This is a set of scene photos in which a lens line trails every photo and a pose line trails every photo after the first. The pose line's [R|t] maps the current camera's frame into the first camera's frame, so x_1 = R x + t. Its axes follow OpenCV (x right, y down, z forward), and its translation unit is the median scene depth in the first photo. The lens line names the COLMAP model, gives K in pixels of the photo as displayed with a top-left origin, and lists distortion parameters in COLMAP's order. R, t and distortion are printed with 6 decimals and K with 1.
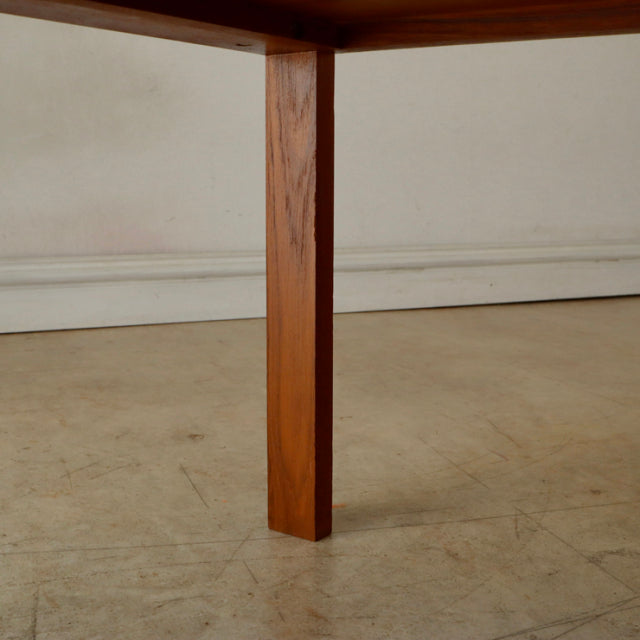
lens RADIAL K [[931.4, 0, 320.0], [0, 931.4, 320.0], [0, 0, 1]] dist [-0.125036, 0.095313]
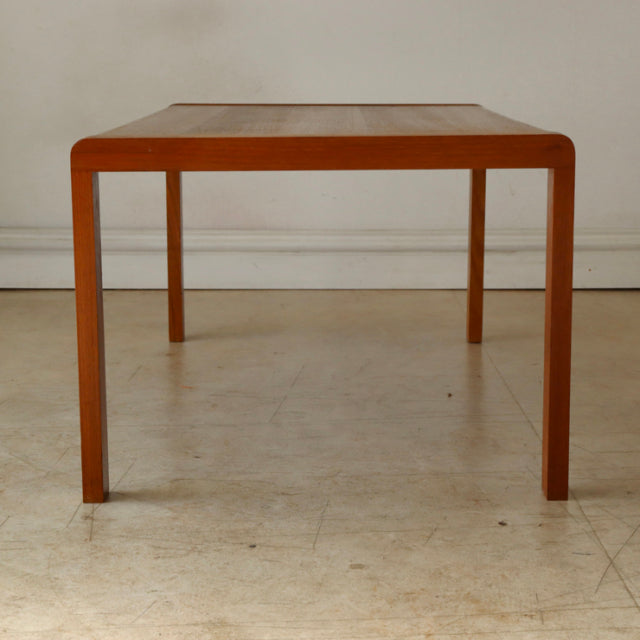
lens RADIAL K [[1574.7, 0, 320.0], [0, 1574.7, 320.0], [0, 0, 1]] dist [0.063724, 0.548975]
pose [[0.919168, 0.058181, -0.389544, 0.692846], [-0.056881, 0.998270, 0.014881, 0.008789], [0.389736, 0.008480, 0.920888, -0.823698]]
